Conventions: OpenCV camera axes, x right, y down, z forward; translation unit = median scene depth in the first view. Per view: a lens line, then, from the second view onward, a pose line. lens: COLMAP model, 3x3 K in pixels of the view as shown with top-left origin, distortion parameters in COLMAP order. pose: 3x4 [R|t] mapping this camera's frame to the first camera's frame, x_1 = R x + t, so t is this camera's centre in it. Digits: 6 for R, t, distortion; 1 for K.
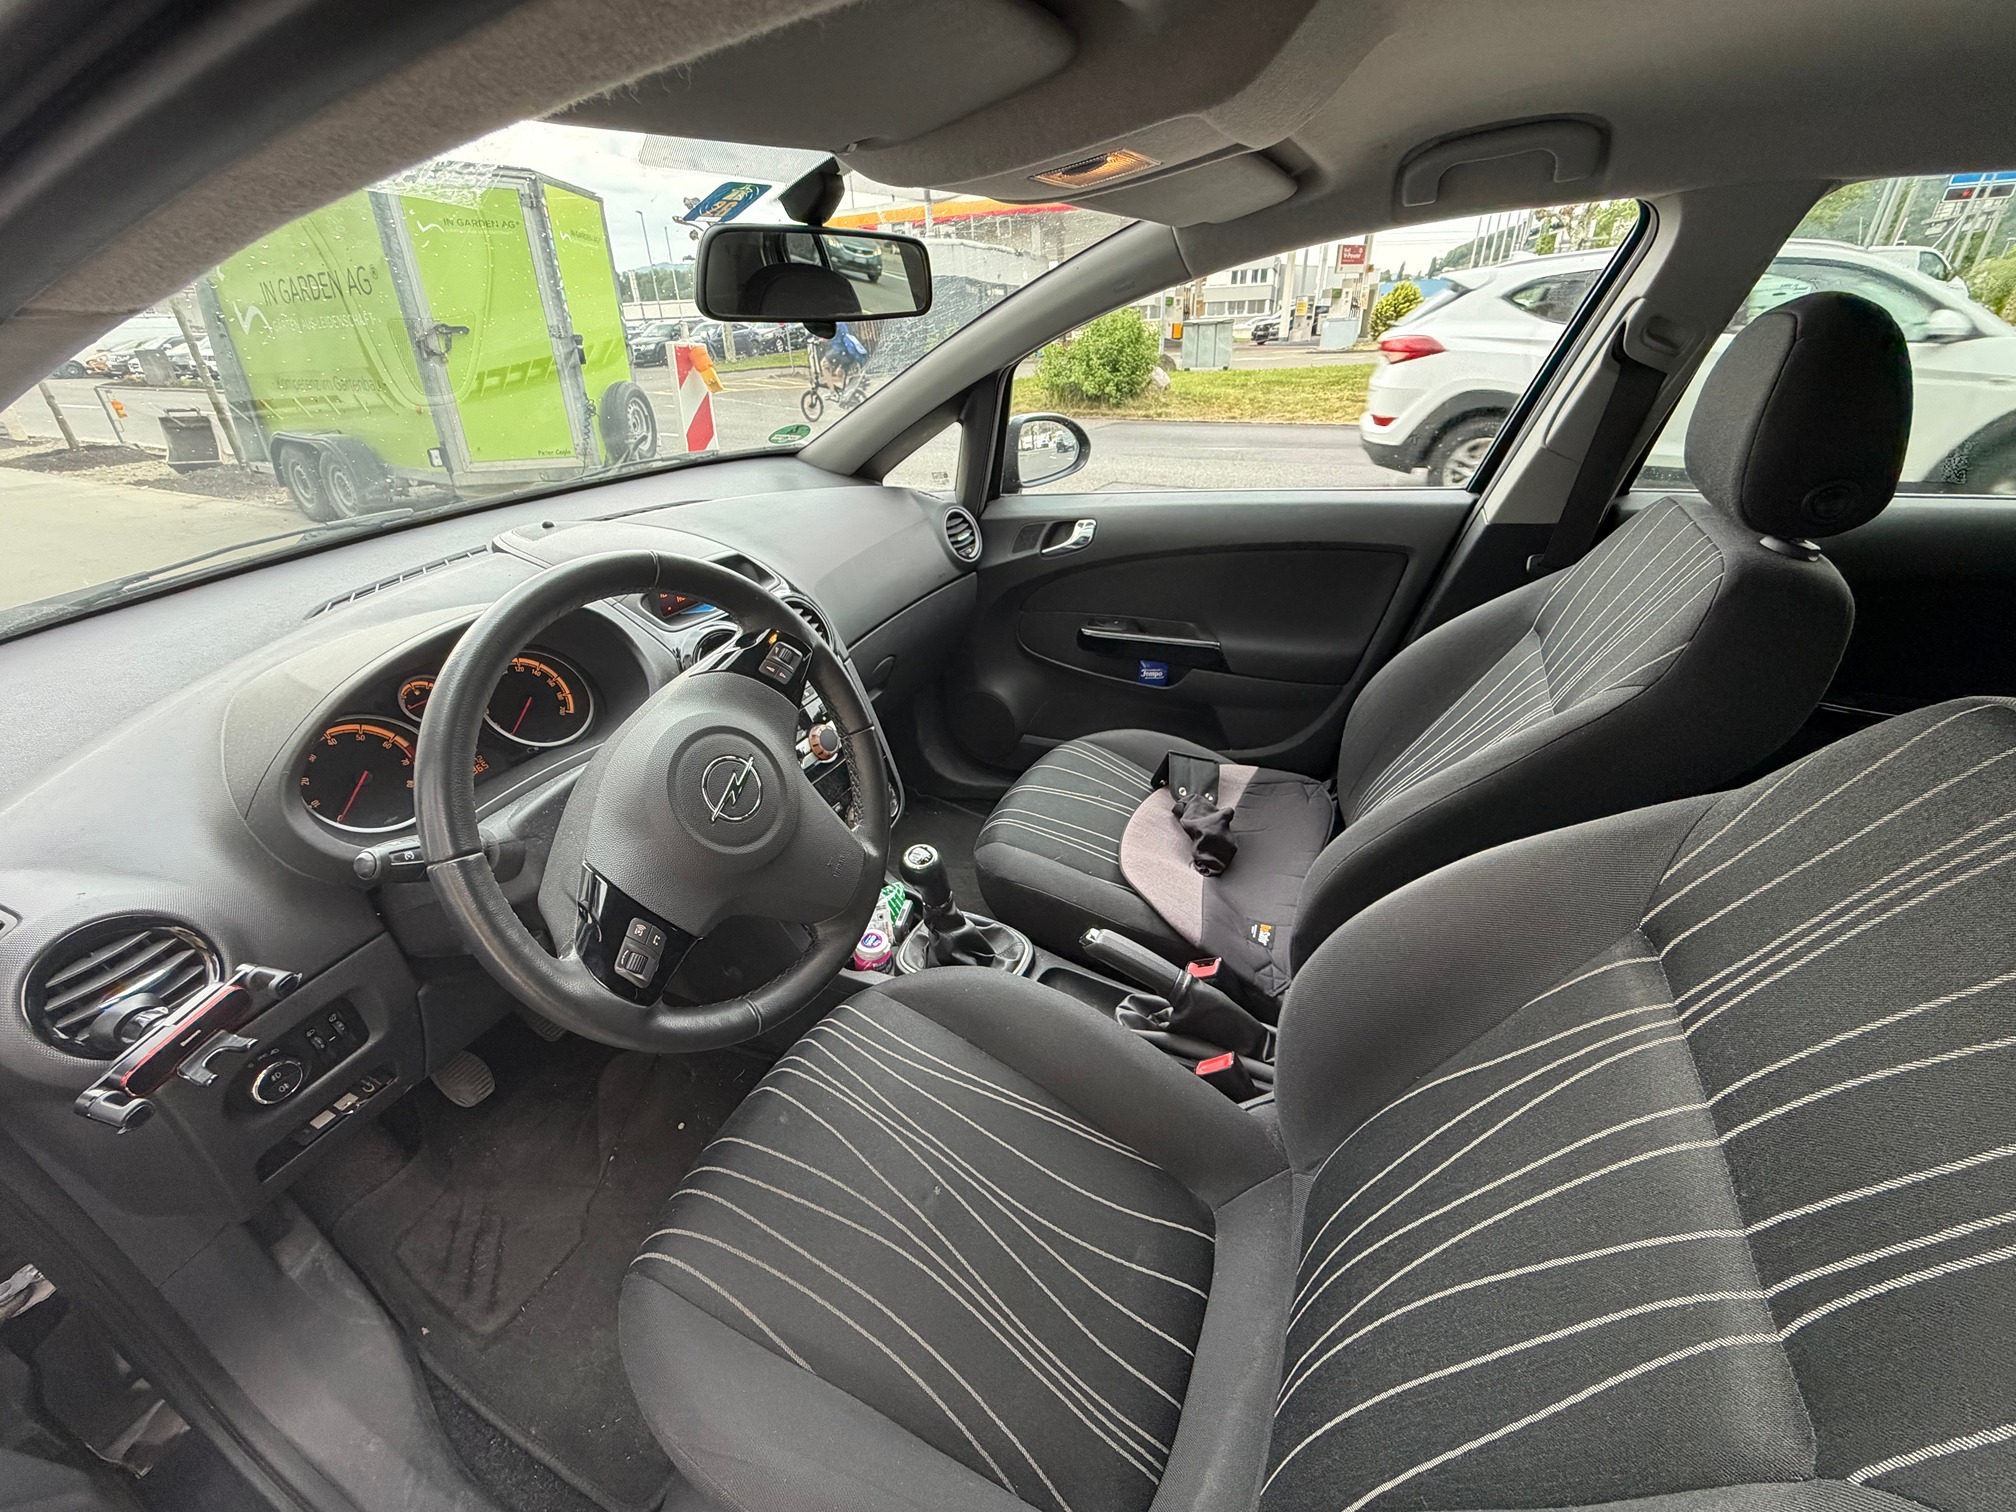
lens RADIAL K [[805.9, 0, 1001.0], [0, 805.9, 748.2], [0, 0, 1]] dist [0.000589, -0.000671]
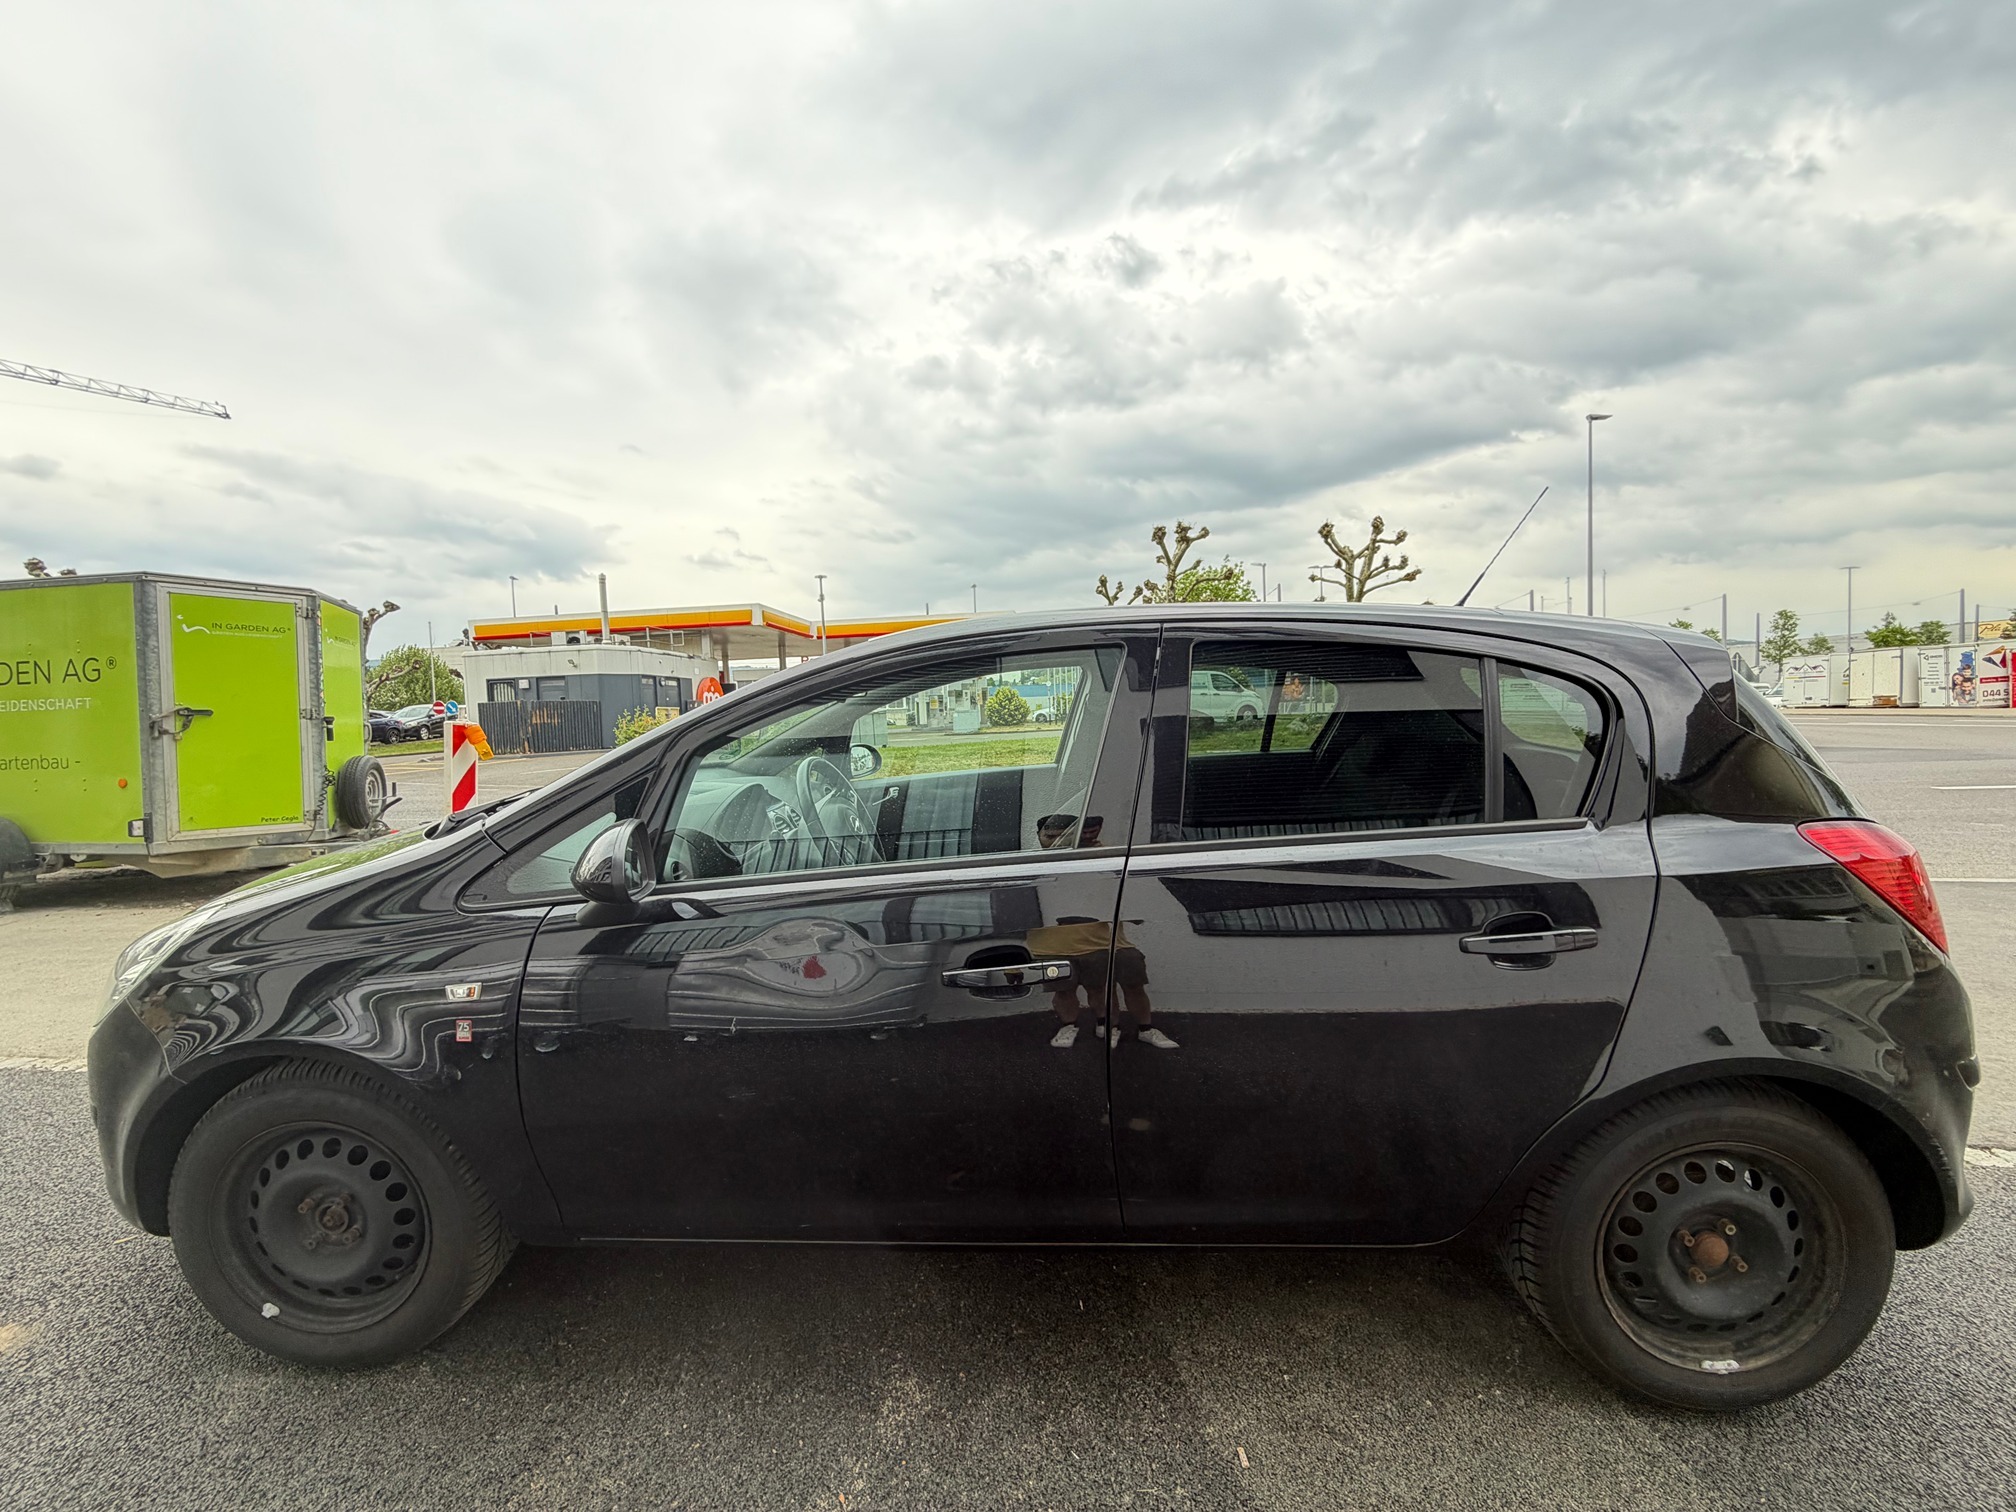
lens RADIAL K [[805.9, 0, 1011.0], [0, 805.9, 759.9], [0, 0, 1]] dist [0.000589, -0.000671]
pose [[0.915471, -0.021348, 0.401818, -0.118220], [0.186566, 0.907290, -0.376854, 0.128041], [-0.356520, 0.419964, 0.834580, -0.225057]]
